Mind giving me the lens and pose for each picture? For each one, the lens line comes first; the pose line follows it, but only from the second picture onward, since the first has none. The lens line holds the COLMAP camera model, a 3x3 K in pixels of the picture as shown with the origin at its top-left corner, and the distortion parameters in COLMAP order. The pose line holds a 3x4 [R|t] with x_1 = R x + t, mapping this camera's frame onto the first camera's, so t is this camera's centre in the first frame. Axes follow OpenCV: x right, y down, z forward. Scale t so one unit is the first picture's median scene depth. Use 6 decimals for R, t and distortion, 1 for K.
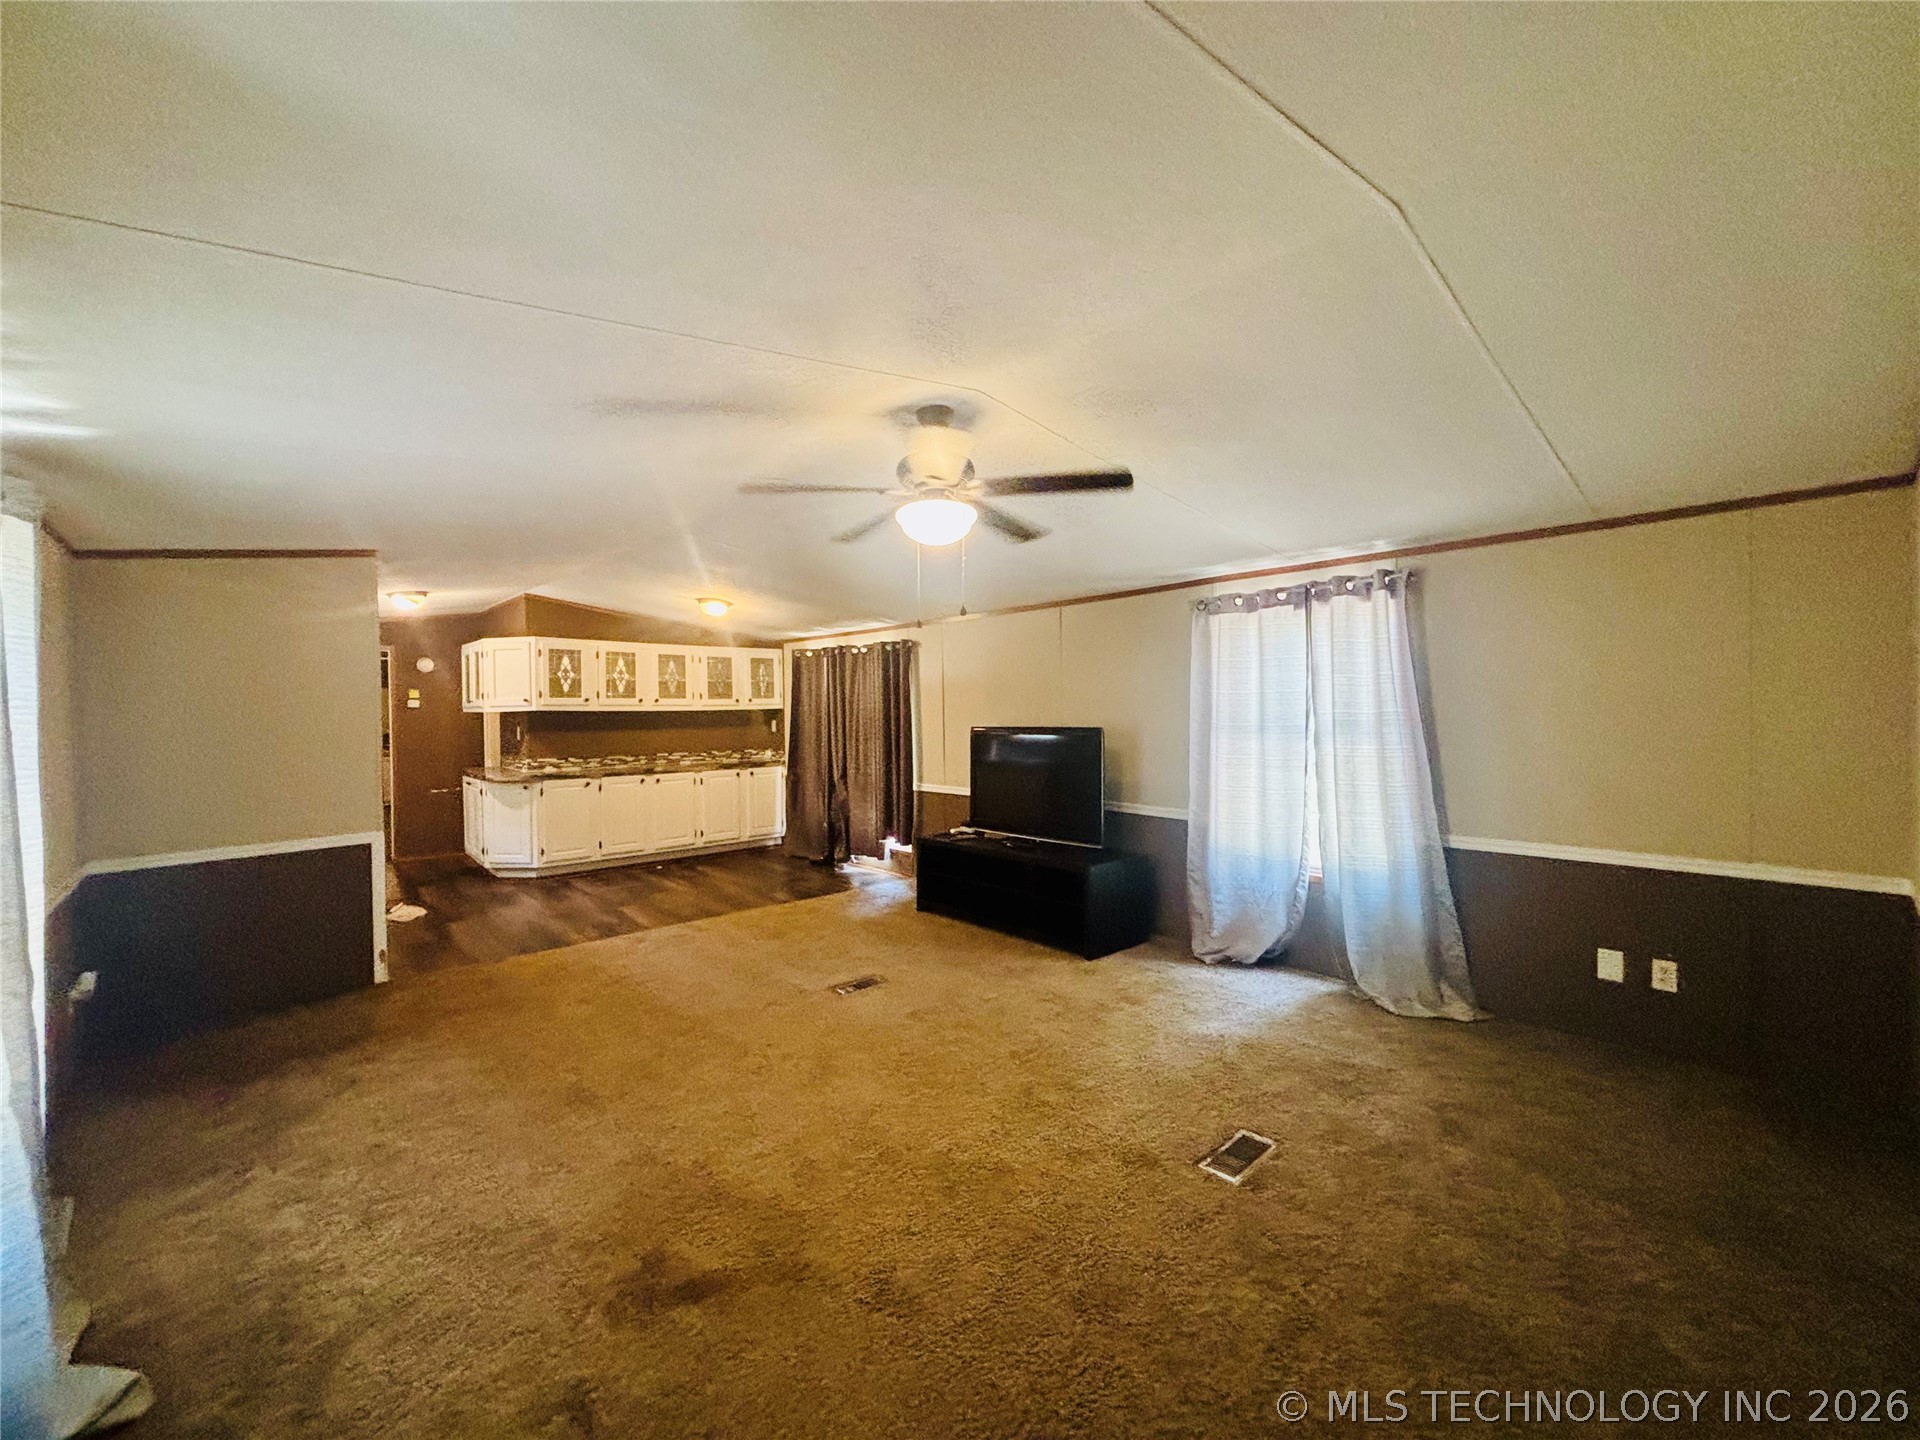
lens RADIAL K [[773.4, 0, 959.3], [0, 773.4, 716.6], [0, 0, 1]] dist [-0.000742, 0.000199]
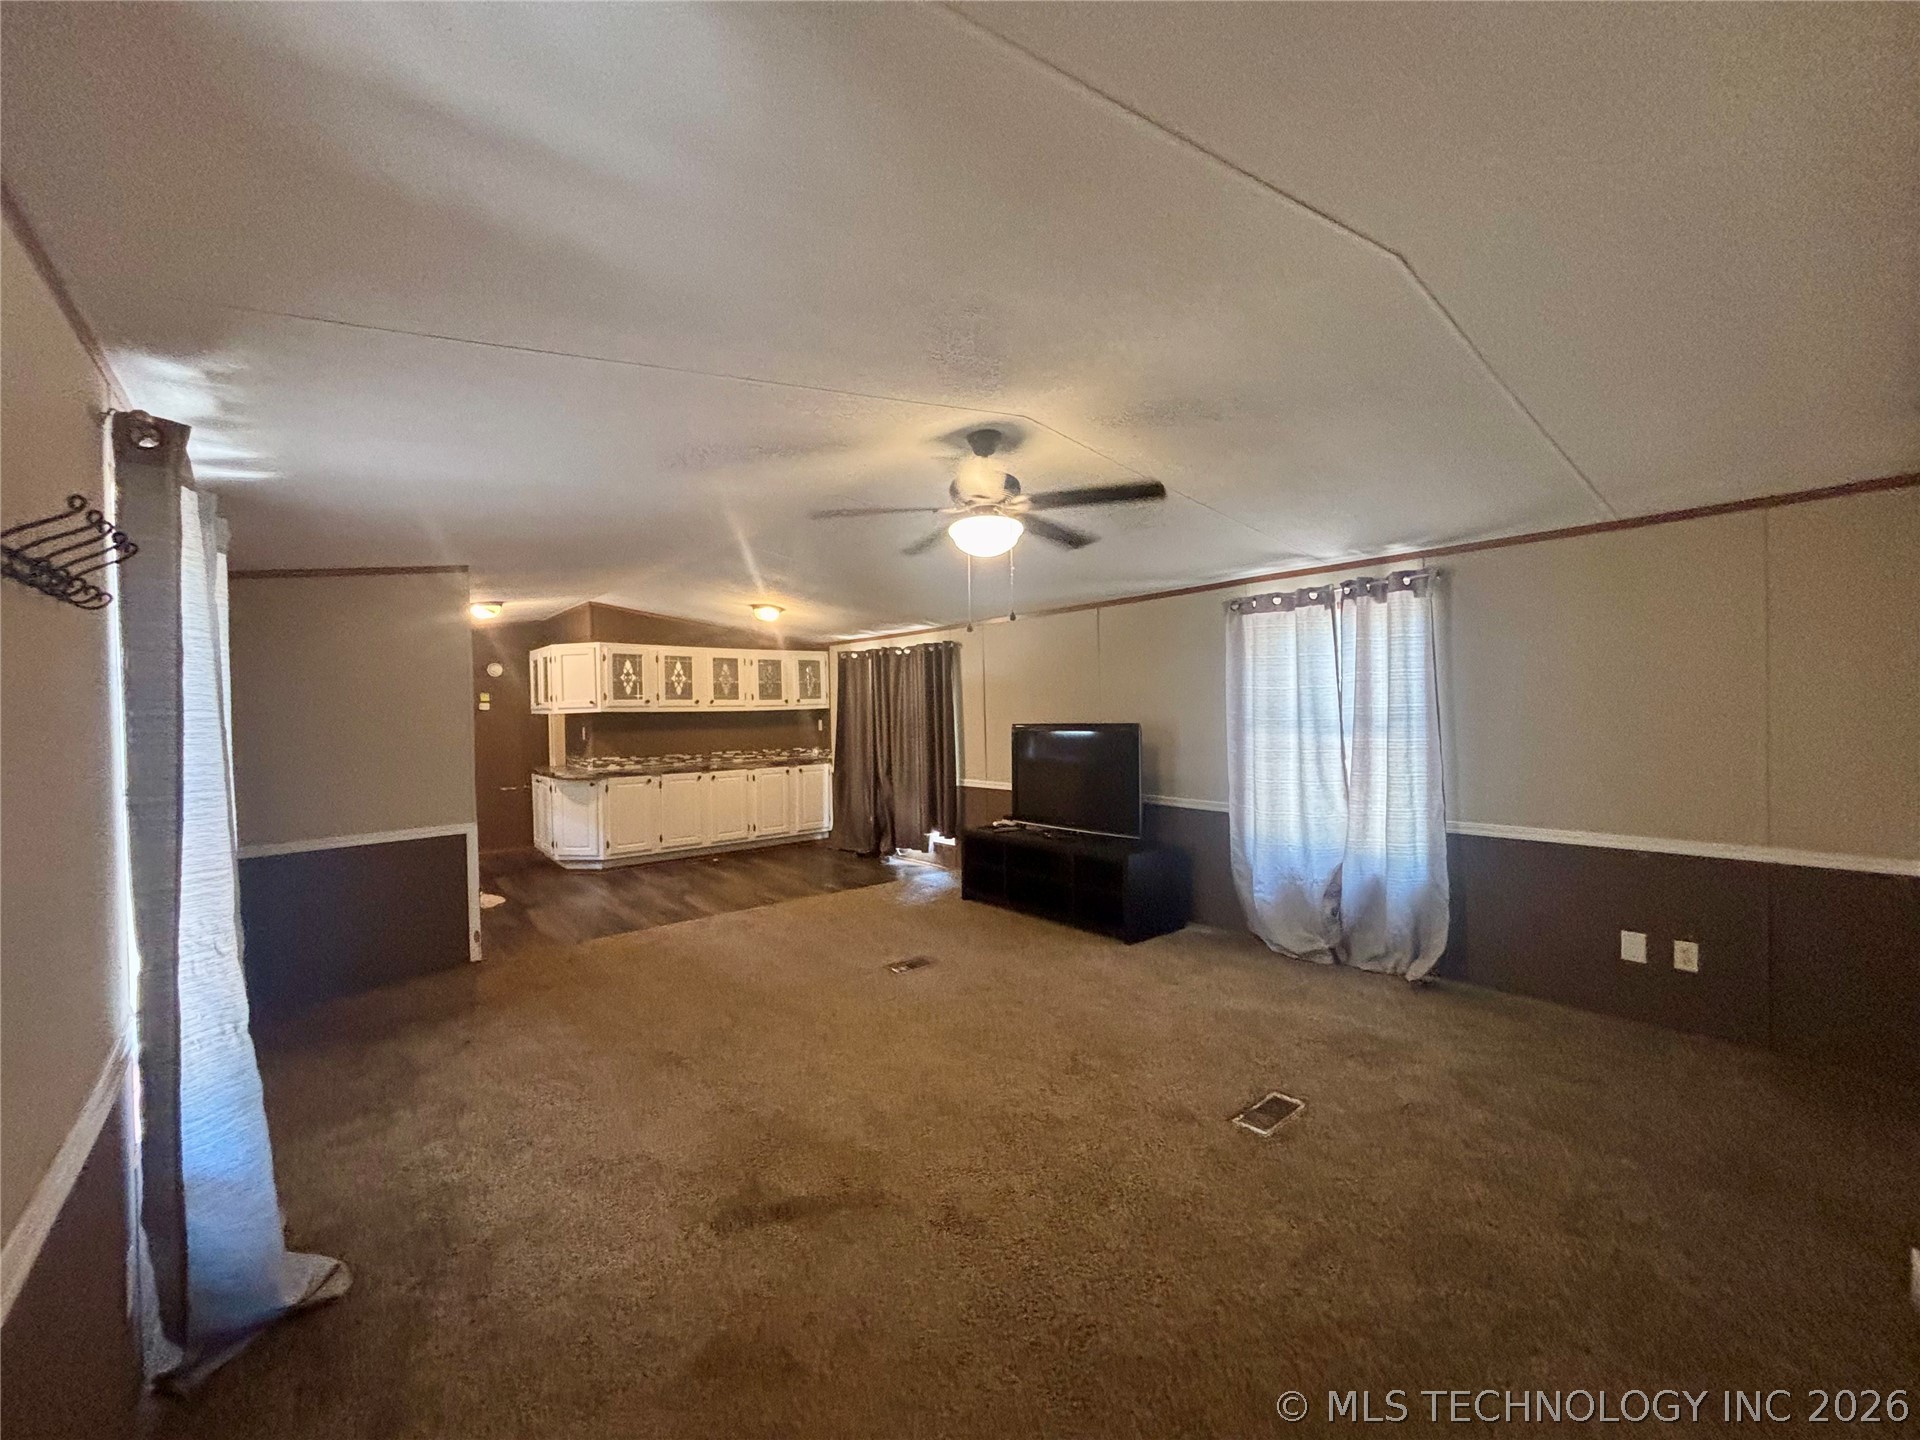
lens RADIAL K [[773.4, 0, 962.0], [0, 773.4, 717.1], [0, 0, 1]] dist [-0.000742, 0.000199]
pose [[0.999124, -0.007425, -0.041177, -0.010956], [0.007465, 0.999972, 0.000818, 0.002929], [0.041169, -0.001125, 0.999152, -0.051210]]
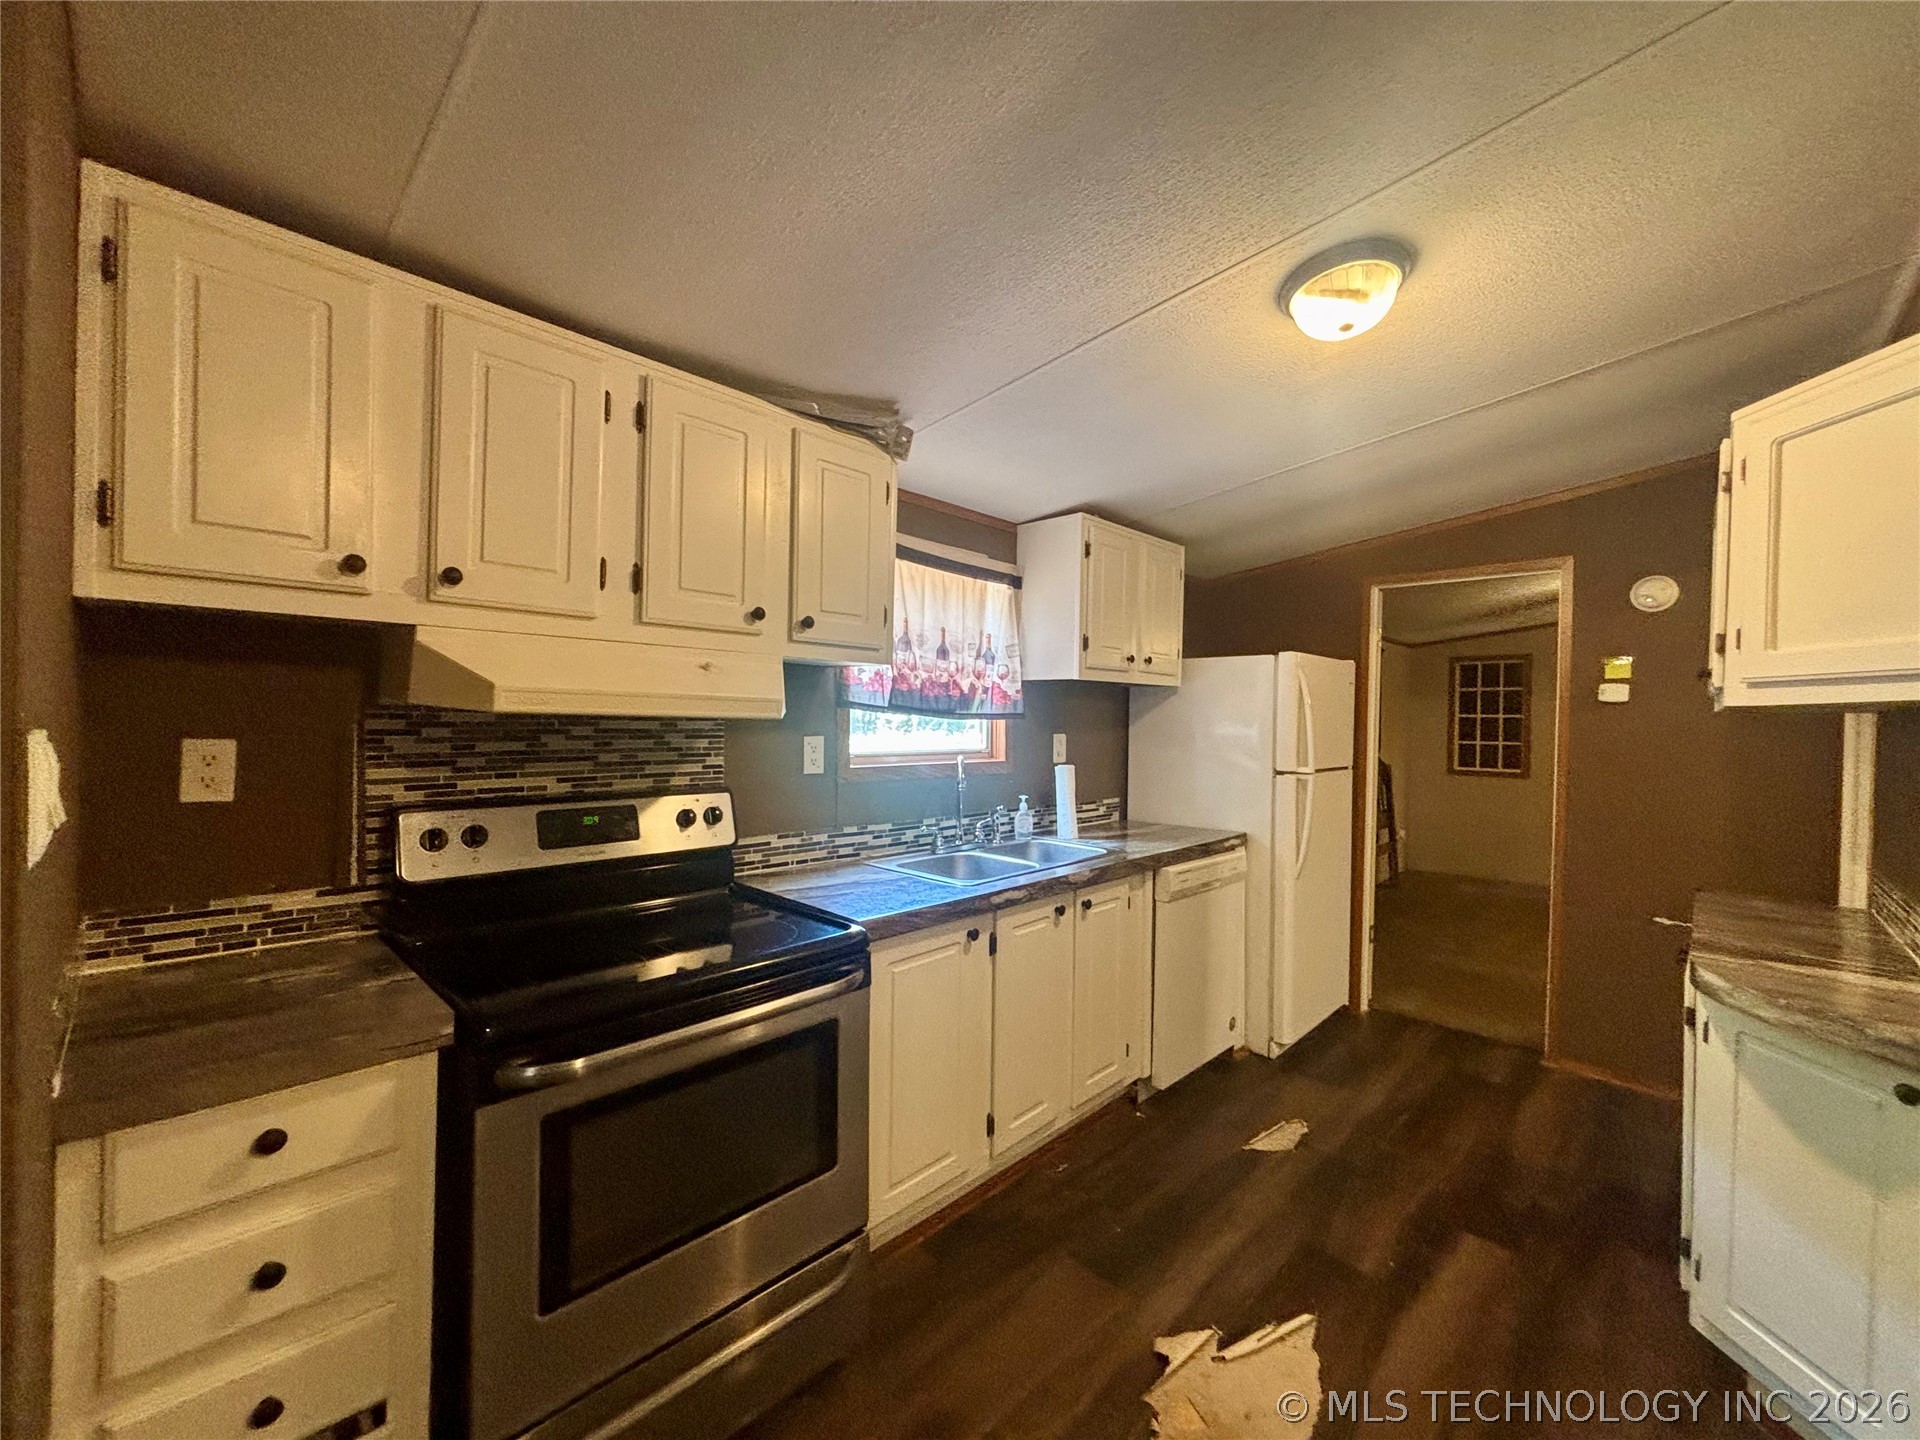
lens RADIAL K [[773.4, 0, 954.7], [0, 773.4, 718.5], [0, 0, 1]] dist [-0.000742, 0.000199]
pose [[0.064200, 0.017786, -0.997779, -0.483858], [-0.035368, 0.999254, 0.015536, 0.003678], [0.997310, 0.034292, 0.064781, 0.937333]]
